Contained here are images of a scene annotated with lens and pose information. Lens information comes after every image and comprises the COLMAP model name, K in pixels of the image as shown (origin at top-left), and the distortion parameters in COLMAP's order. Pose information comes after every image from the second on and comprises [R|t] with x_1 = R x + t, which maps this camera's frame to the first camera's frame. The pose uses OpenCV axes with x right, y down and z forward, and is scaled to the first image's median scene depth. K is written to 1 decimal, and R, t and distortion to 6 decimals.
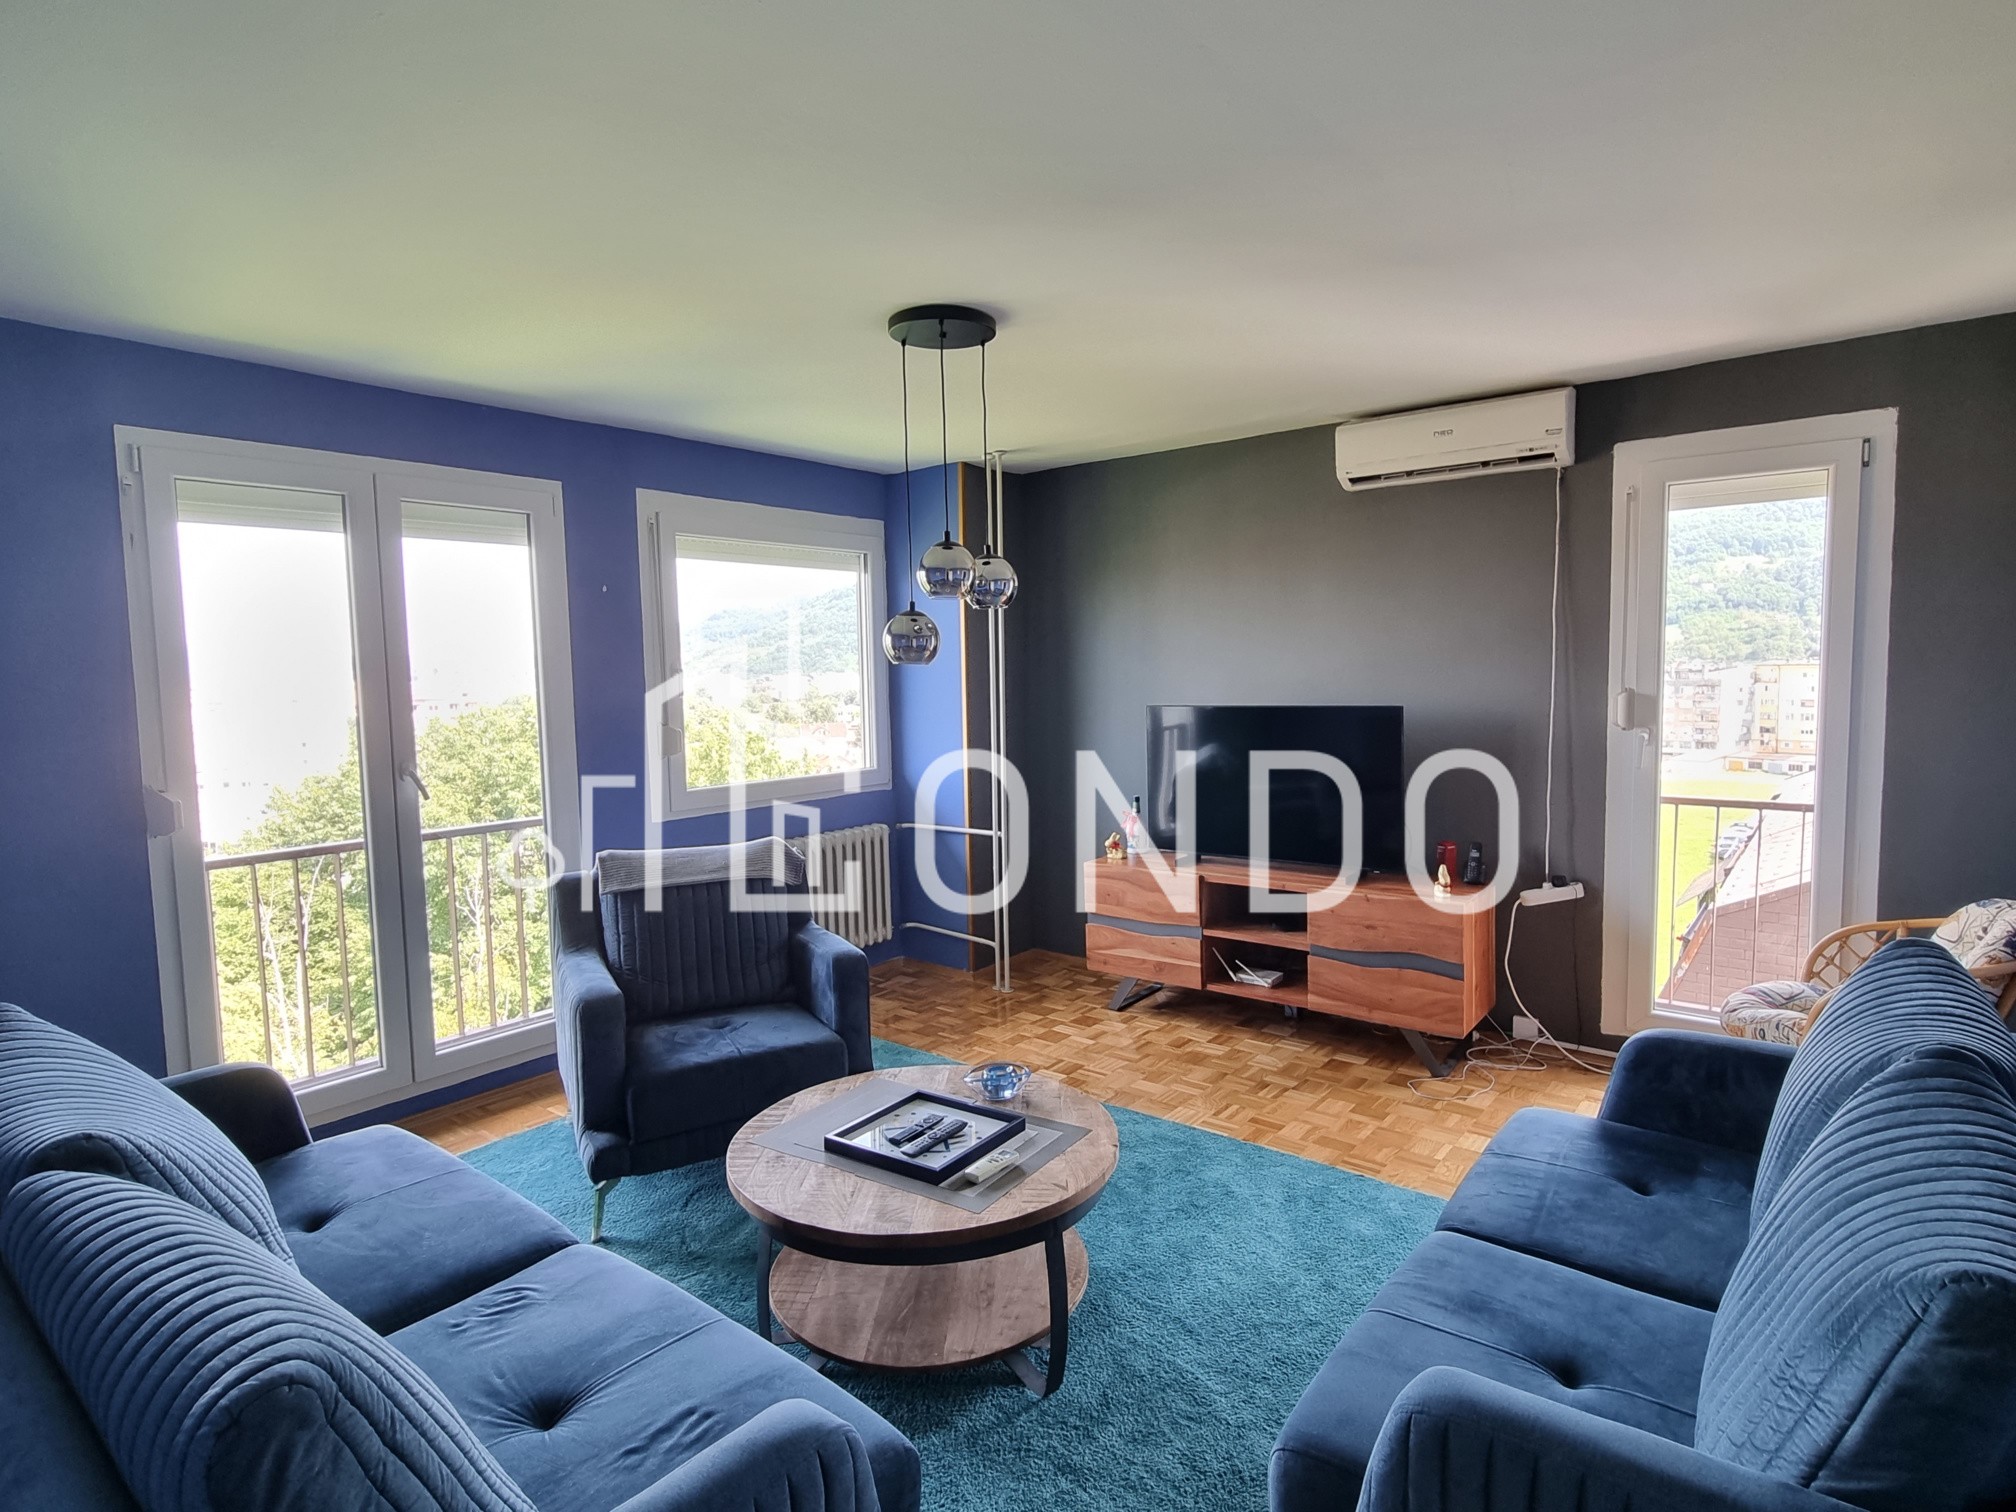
lens RADIAL K [[1062.2, 0, 1008.0], [0, 1062.2, 756.0], [0, 0, 1]] dist [0.004072, -0.003432]
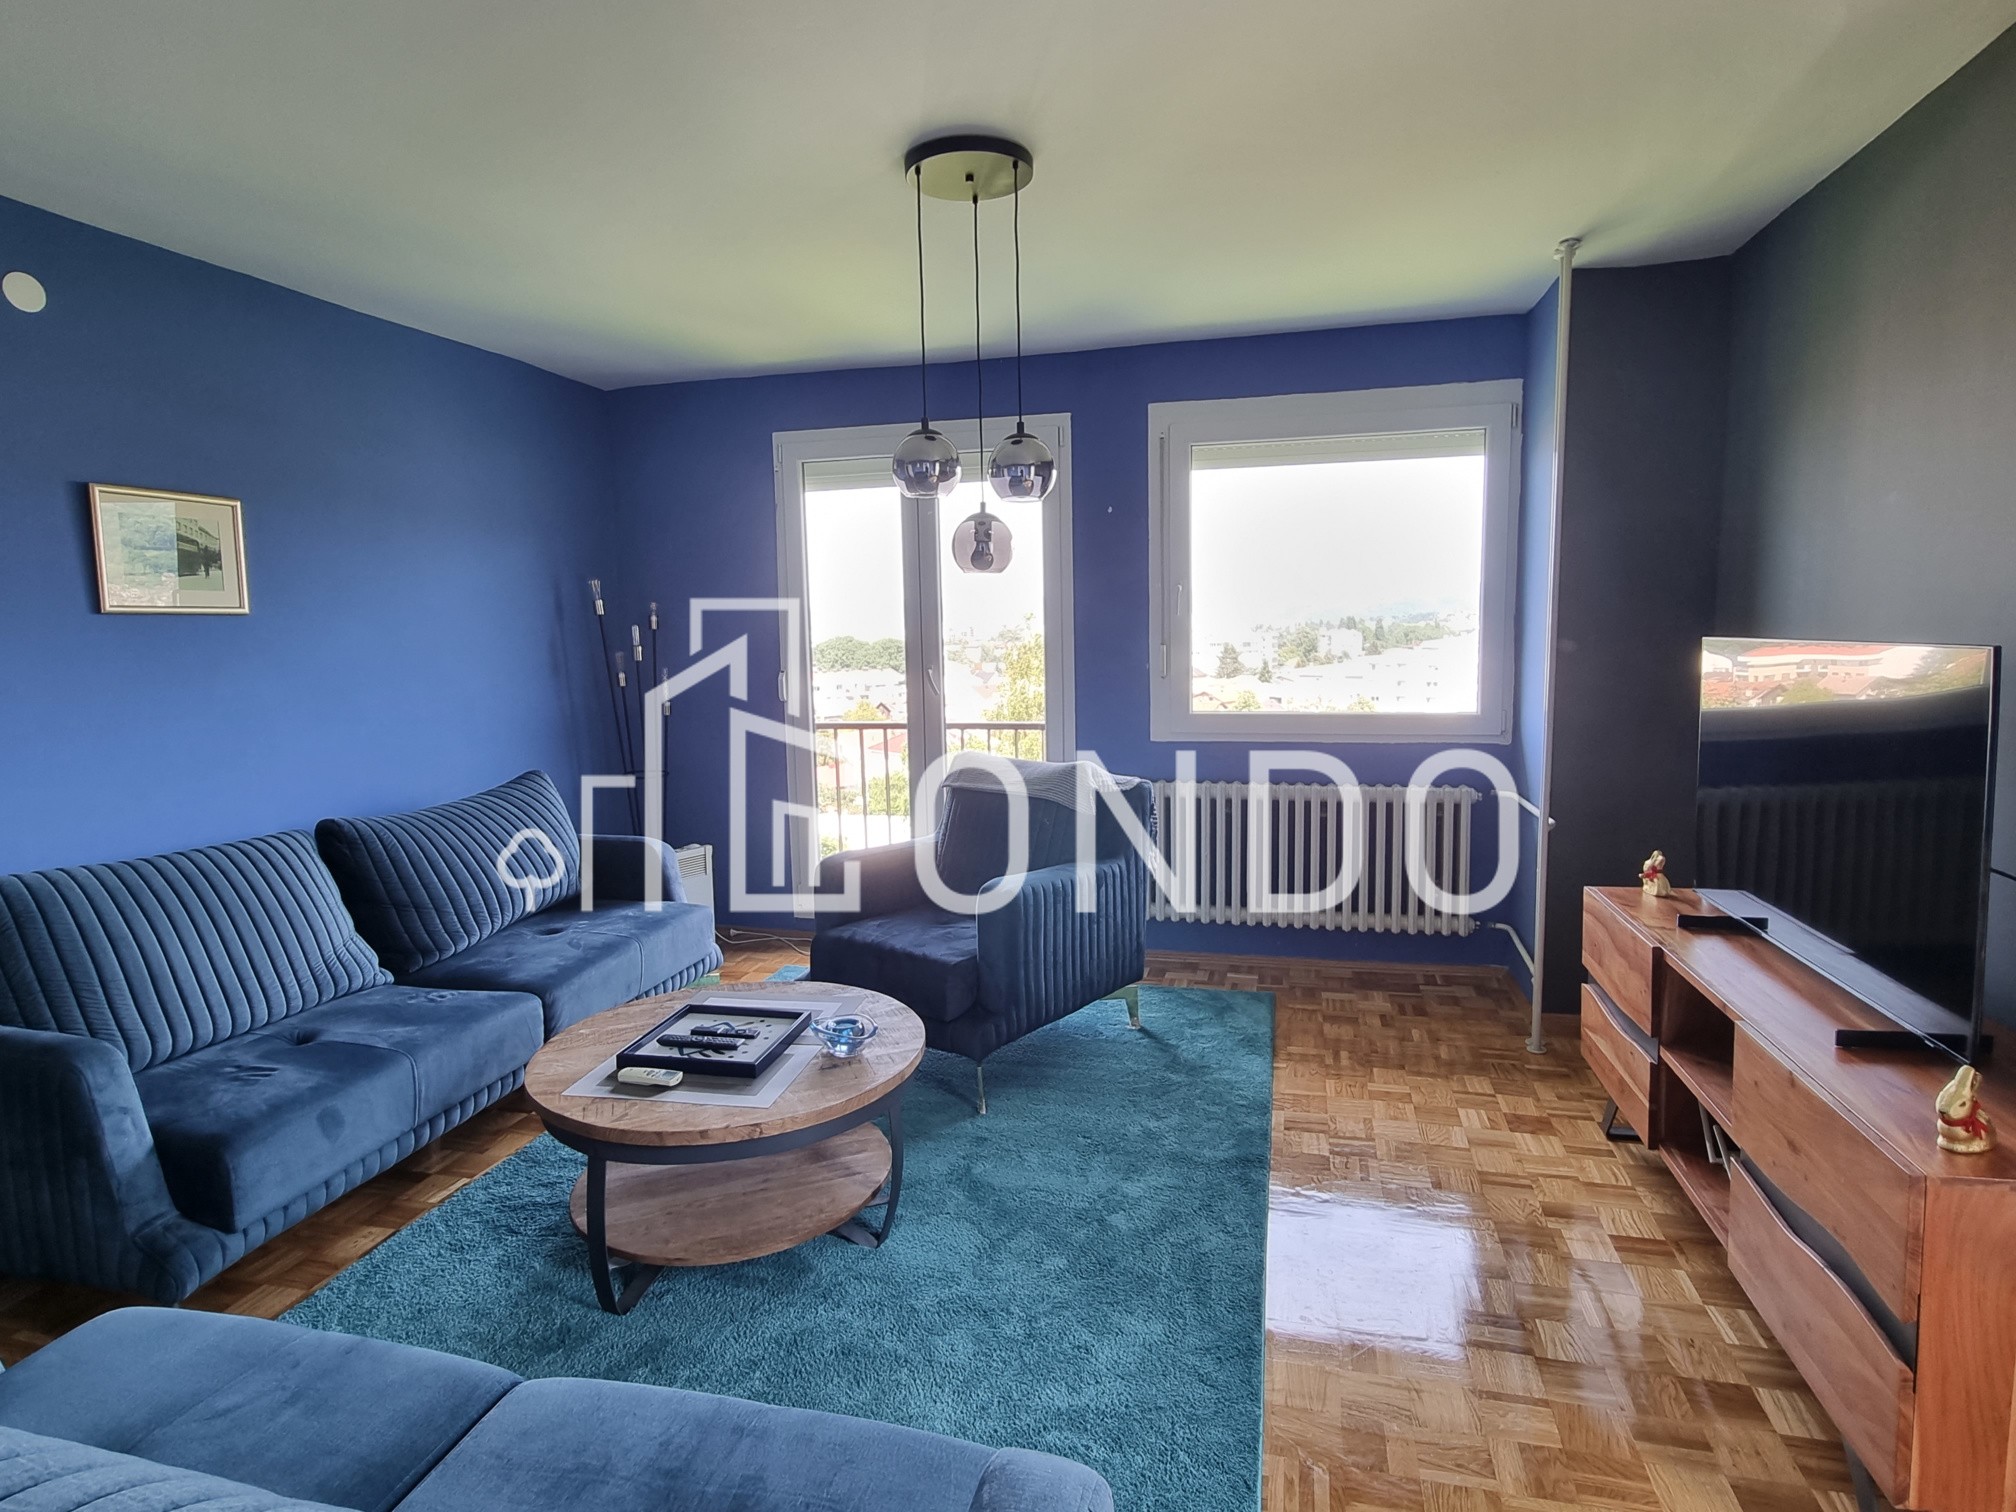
lens RADIAL K [[1062.2, 0, 1008.0], [0, 1062.2, 756.0], [0, 0, 1]] dist [0.004072, -0.003432]
pose [[0.424744, 0.124191, -0.896755, 0.617836], [-0.065988, 0.992158, 0.106148, -0.027150], [0.902905, 0.014089, 0.429608, 0.543819]]
